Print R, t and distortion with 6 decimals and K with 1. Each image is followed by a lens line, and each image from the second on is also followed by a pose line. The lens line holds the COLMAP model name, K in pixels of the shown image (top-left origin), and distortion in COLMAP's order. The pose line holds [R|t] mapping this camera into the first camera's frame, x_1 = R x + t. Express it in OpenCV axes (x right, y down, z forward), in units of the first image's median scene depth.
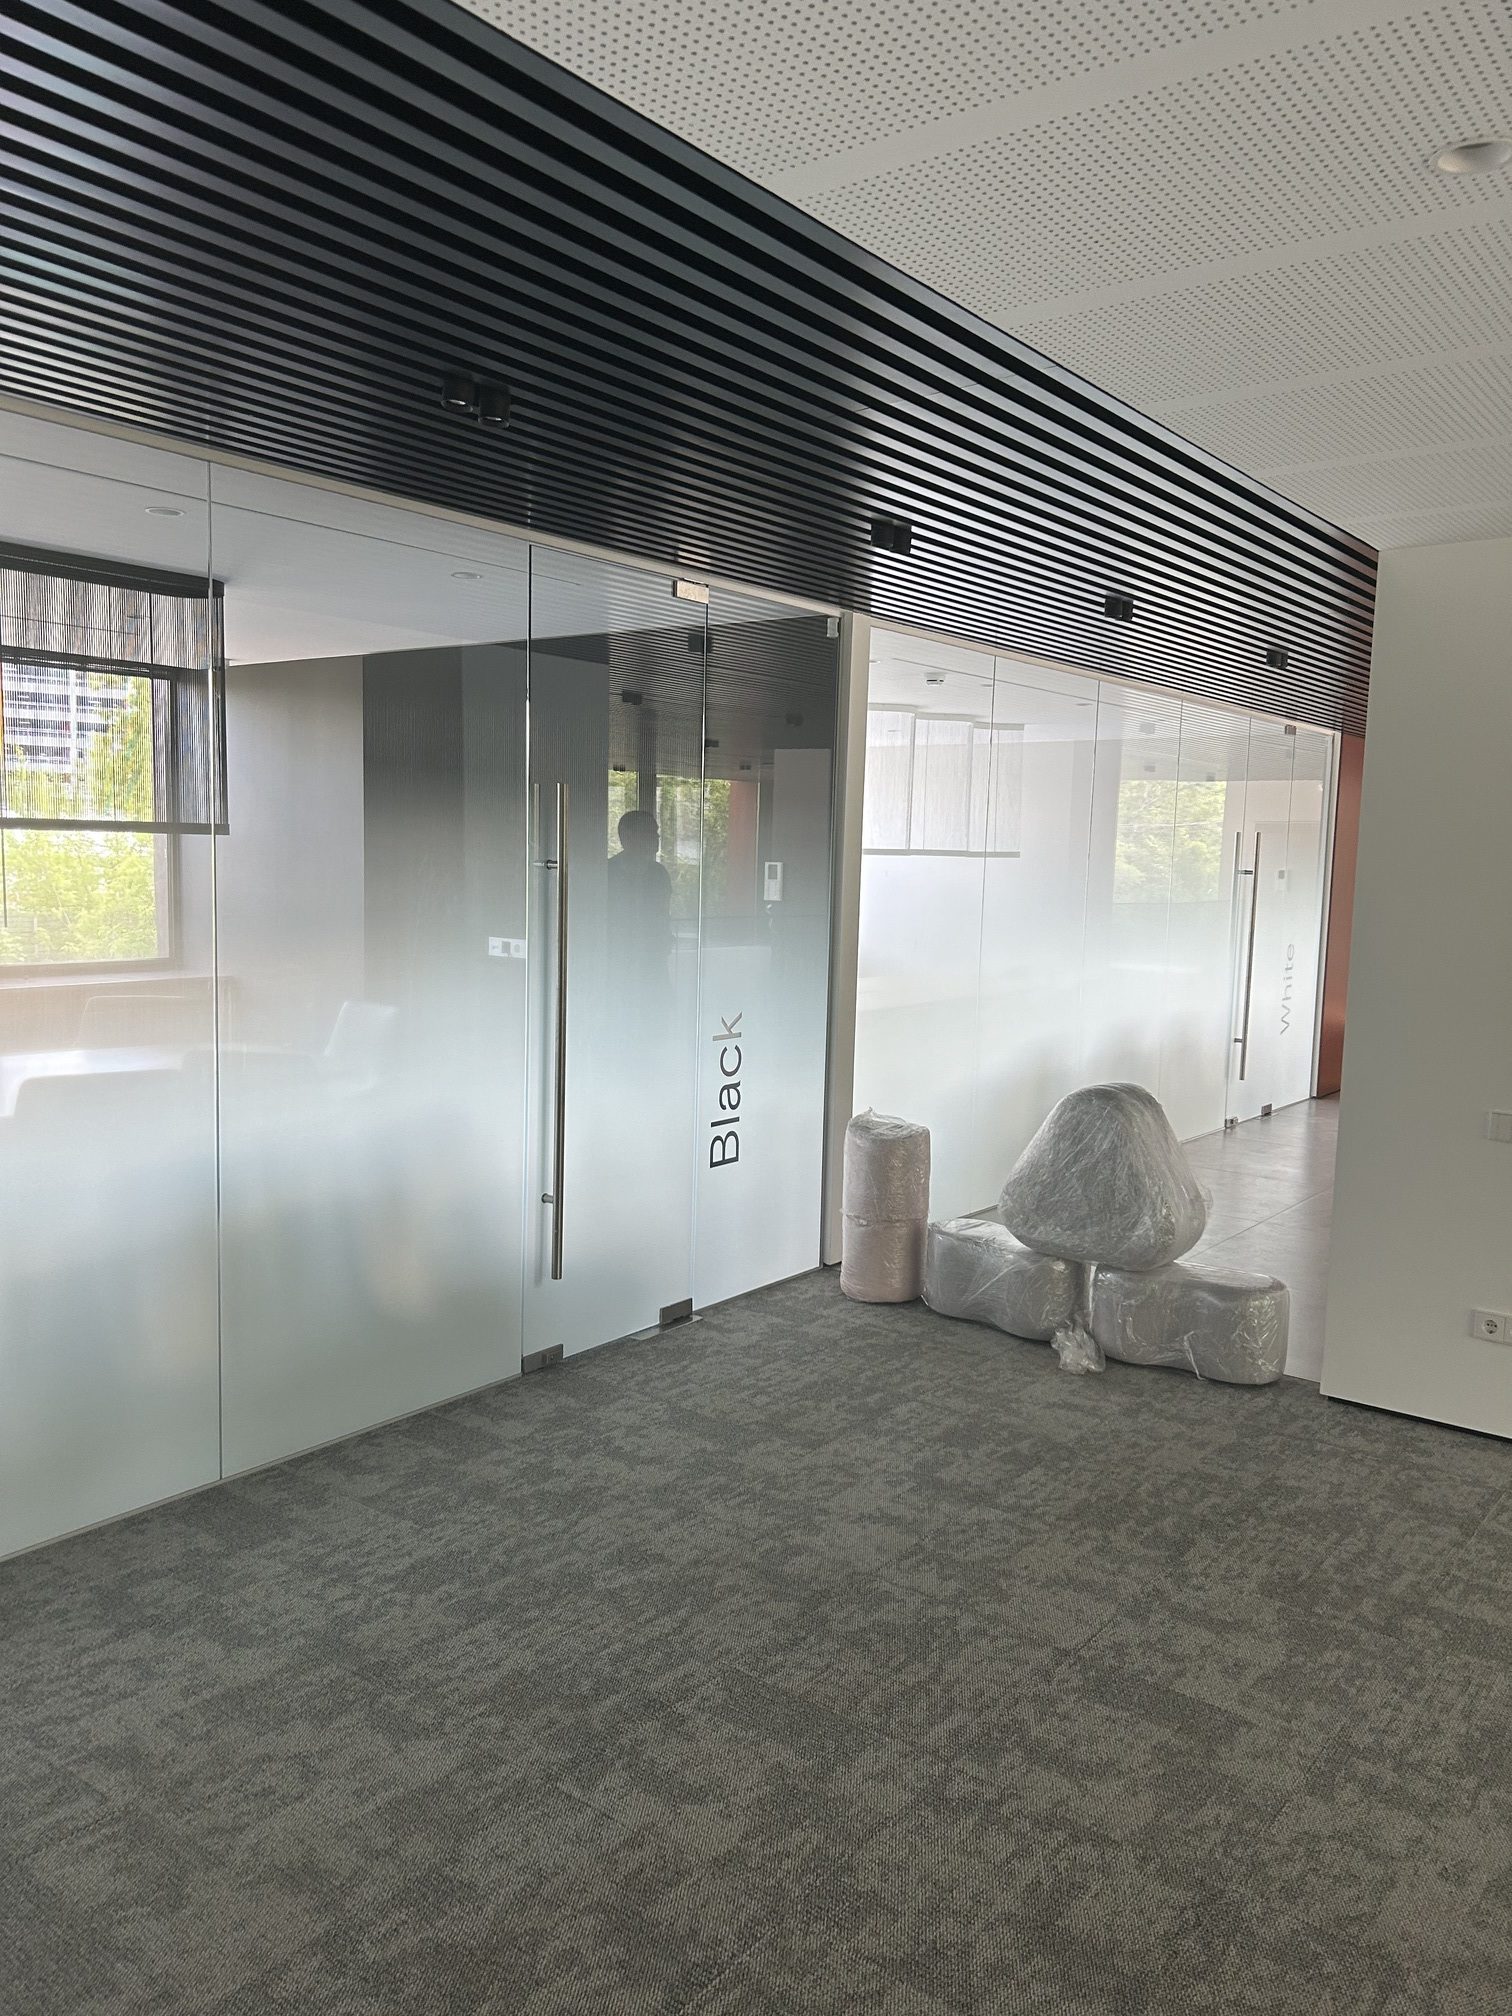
lens RADIAL K [[1537.4, 0, 791.3], [0, 1537.4, 990.8], [0, 0, 1]] dist [0.040387, -0.034878]
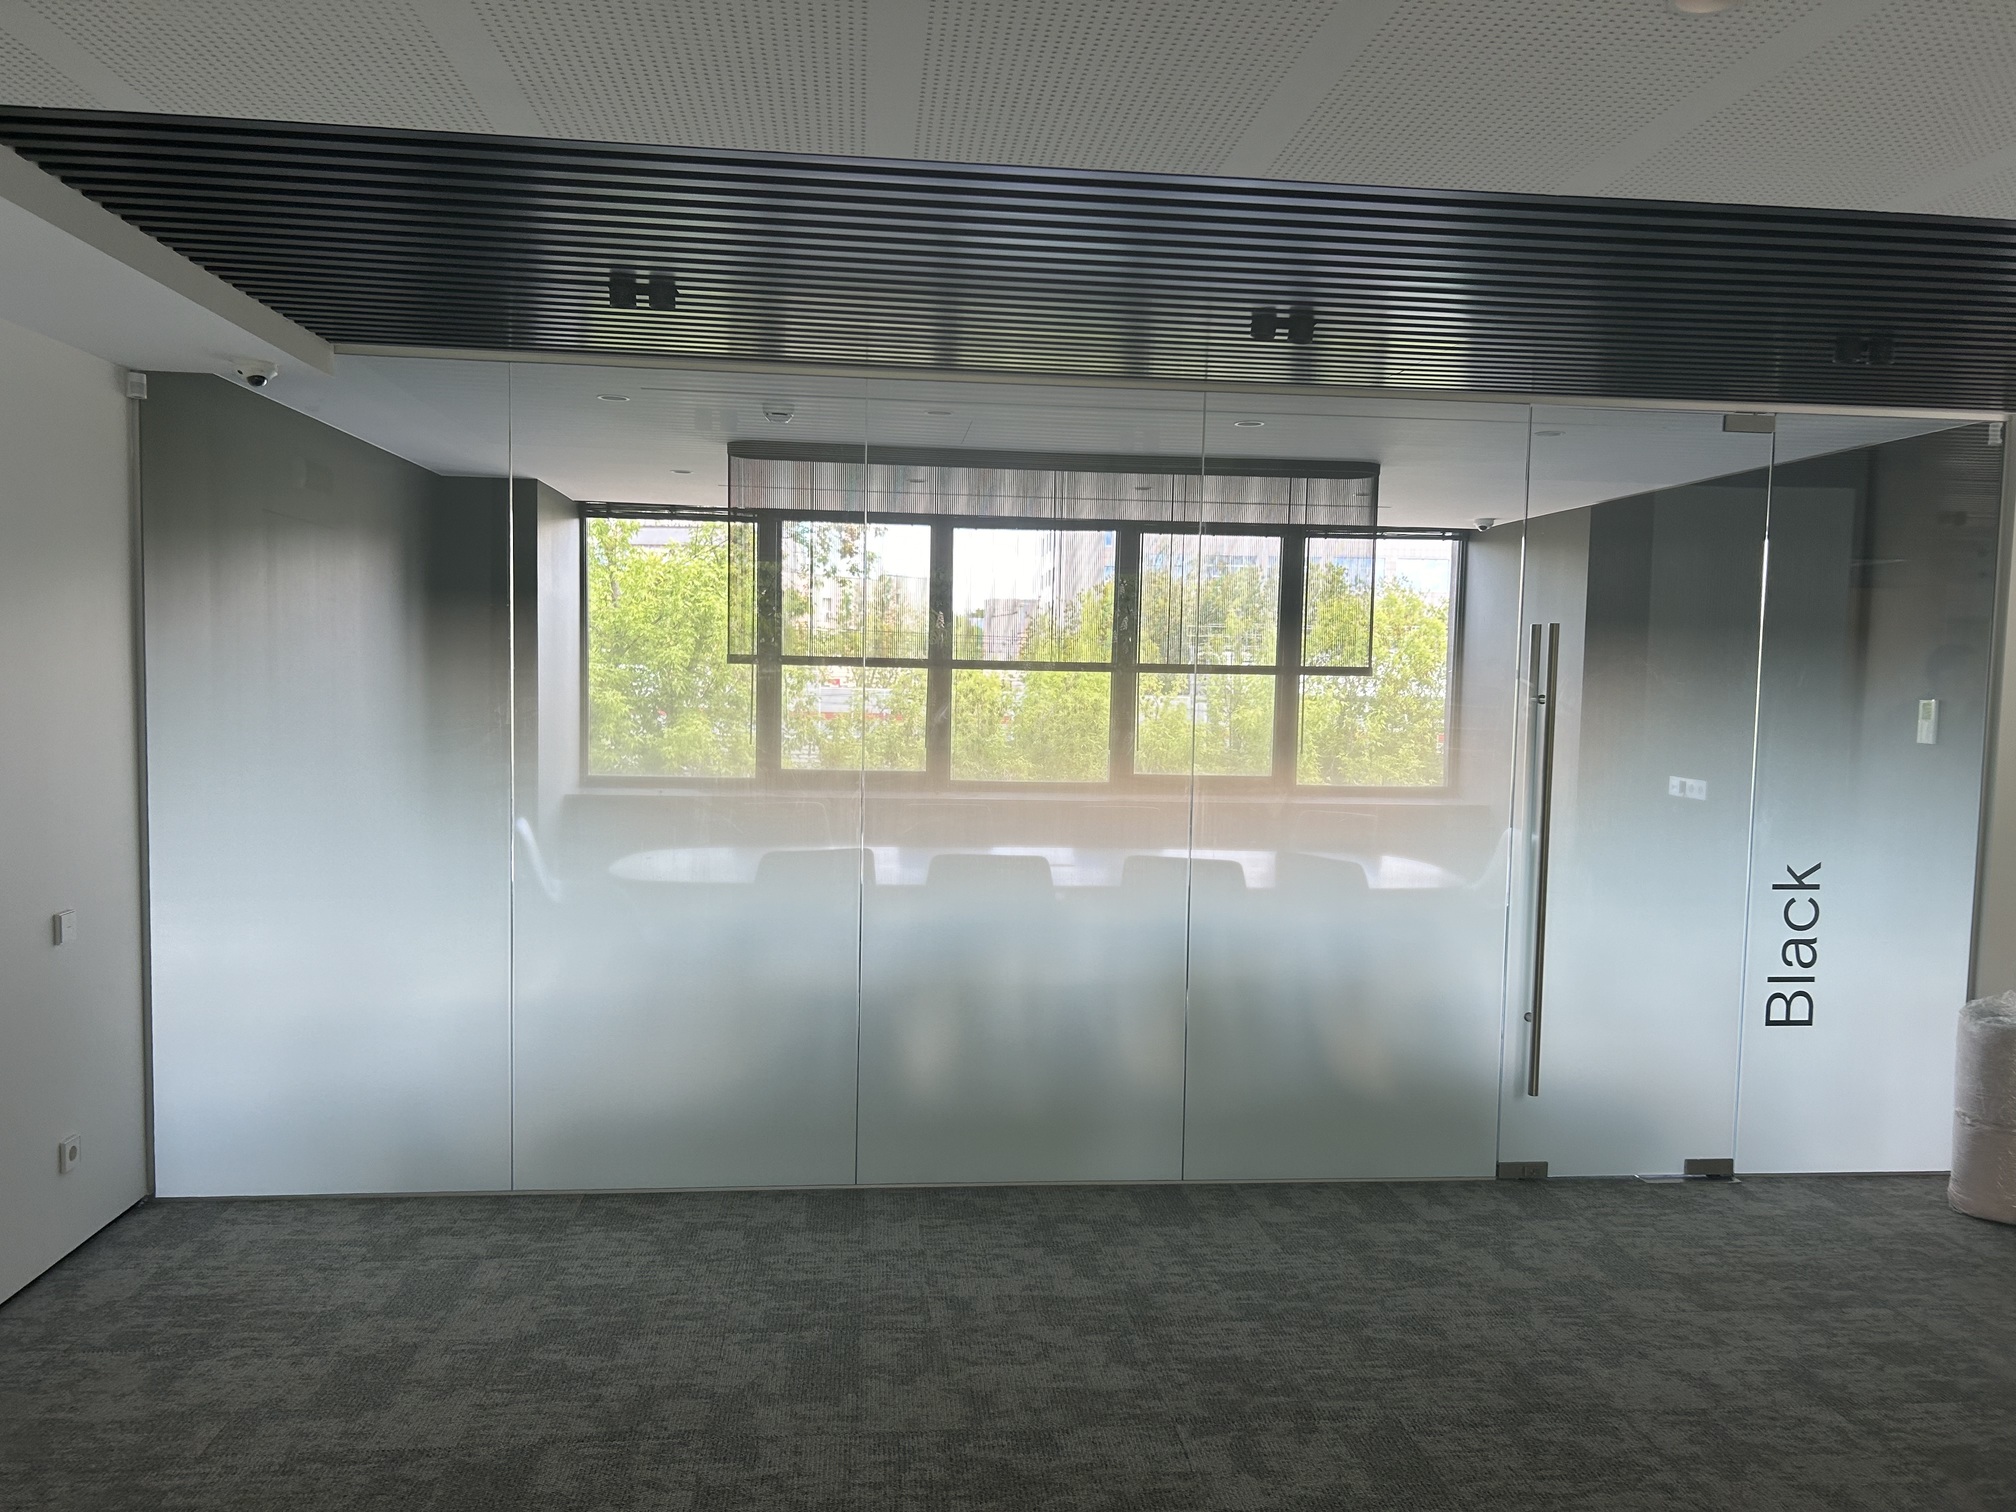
lens RADIAL K [[1537.4, 0, 1008.0], [0, 1537.4, 756.0], [0, 0, 1]] dist [0.040387, -0.034878]
pose [[0.687801, 0.031261, -0.725225, 0.413514], [-0.071058, 0.997173, -0.024408, 0.009560], [0.722413, 0.068321, 0.688079, 0.004645]]
